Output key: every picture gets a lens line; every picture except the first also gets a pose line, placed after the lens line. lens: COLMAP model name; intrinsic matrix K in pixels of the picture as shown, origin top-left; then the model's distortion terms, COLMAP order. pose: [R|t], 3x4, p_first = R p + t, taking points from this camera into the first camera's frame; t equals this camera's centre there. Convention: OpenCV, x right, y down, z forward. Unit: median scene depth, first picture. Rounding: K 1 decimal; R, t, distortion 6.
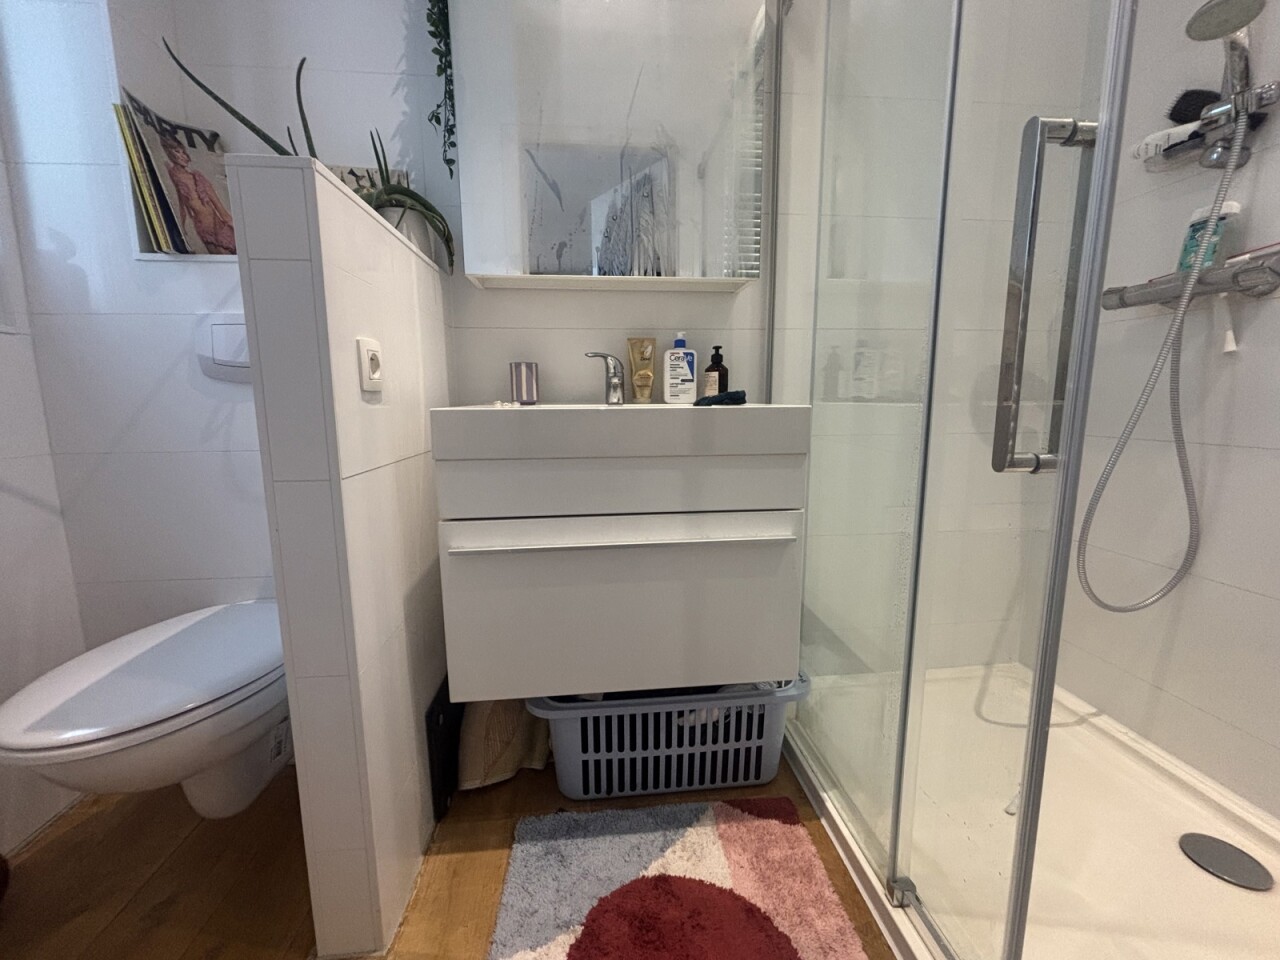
lens RADIAL K [[513.0, 0, 643.0], [0, 513.0, 477.6], [0, 0, 1]] dist [0.001618, -0.000272]
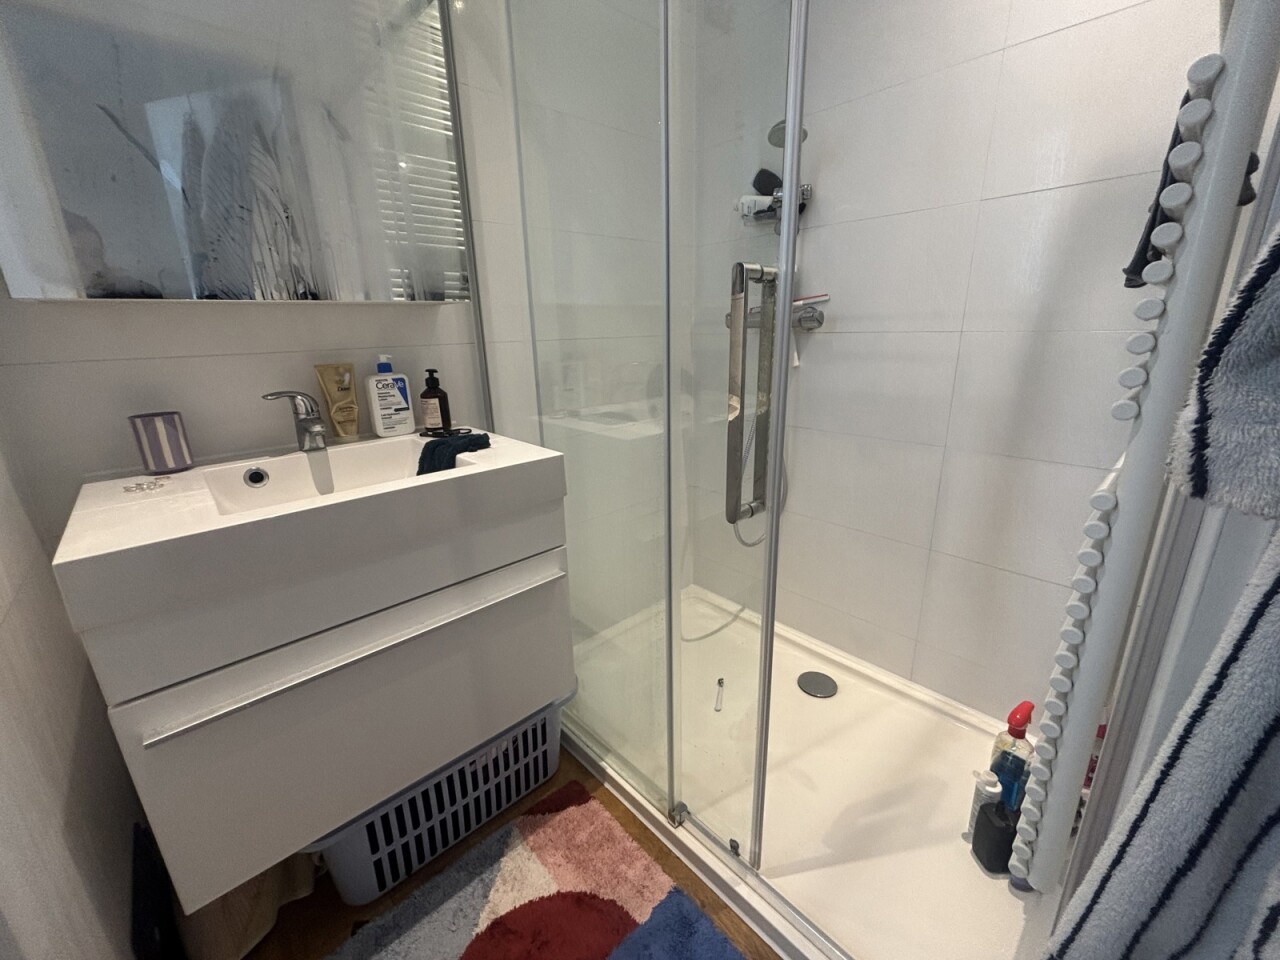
lens RADIAL K [[513.0, 0, 639.7], [0, 513.0, 479.4], [0, 0, 1]] dist [0.001618, -0.000272]
pose [[0.799499, -0.180254, 0.572983, -0.139475], [0.106282, 0.981312, 0.160410, -0.205216], [-0.591189, -0.067350, 0.803716, 0.042196]]
